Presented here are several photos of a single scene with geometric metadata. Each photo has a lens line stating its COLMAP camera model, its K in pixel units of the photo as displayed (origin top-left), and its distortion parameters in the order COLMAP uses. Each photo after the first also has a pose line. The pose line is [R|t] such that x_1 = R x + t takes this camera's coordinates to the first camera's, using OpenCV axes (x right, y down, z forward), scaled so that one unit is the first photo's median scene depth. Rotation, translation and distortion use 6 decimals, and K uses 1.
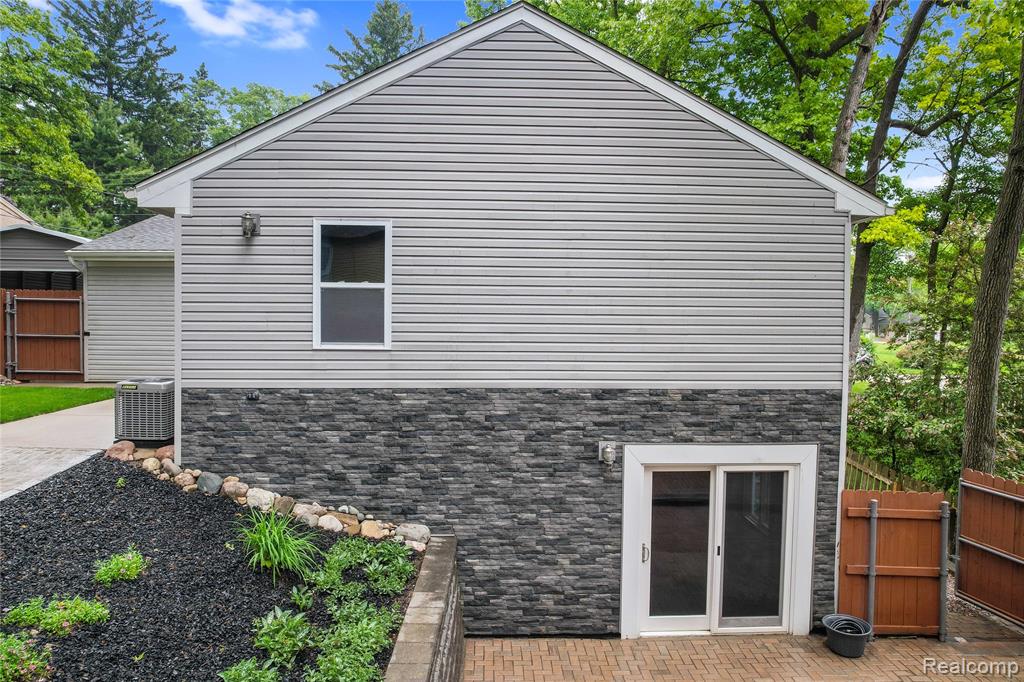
lens RADIAL K [[682.5, 0, 512.0], [0, 682.5, 341.0], [0, 0, 1]] dist [-0.078615, 0.075473]
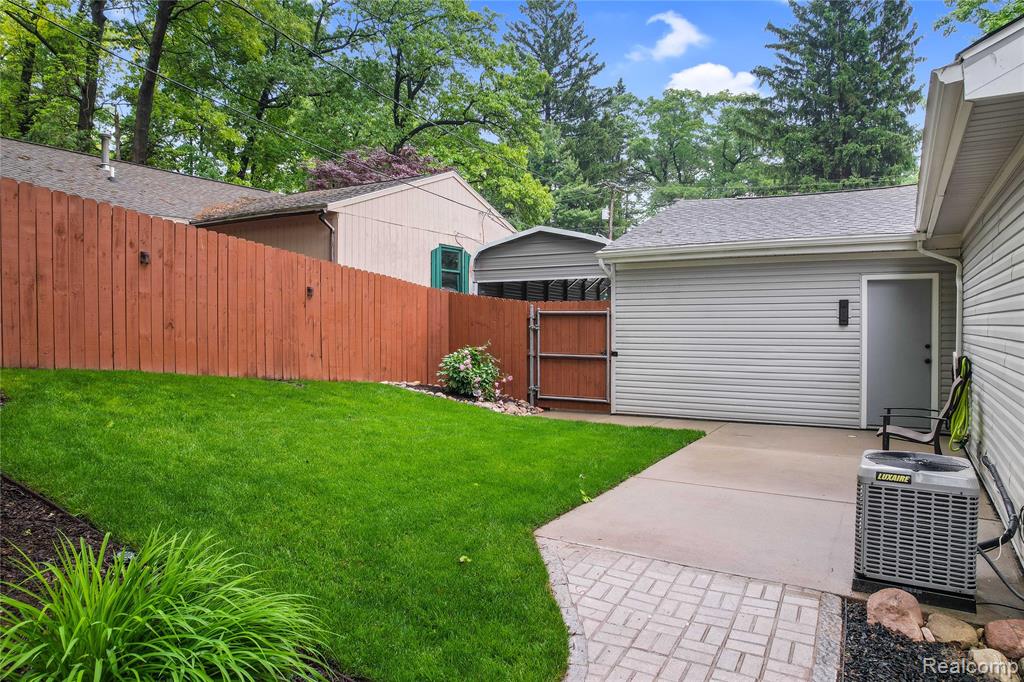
lens RADIAL K [[682.5, 0, 512.0], [0, 682.5, 341.0], [0, 0, 1]] dist [-0.078615, 0.075473]
pose [[0.850850, 0.001048, -0.525408, -0.565825], [-0.009471, 0.999866, -0.013344, -0.025775], [0.525323, 0.016330, 0.850746, 0.429754]]
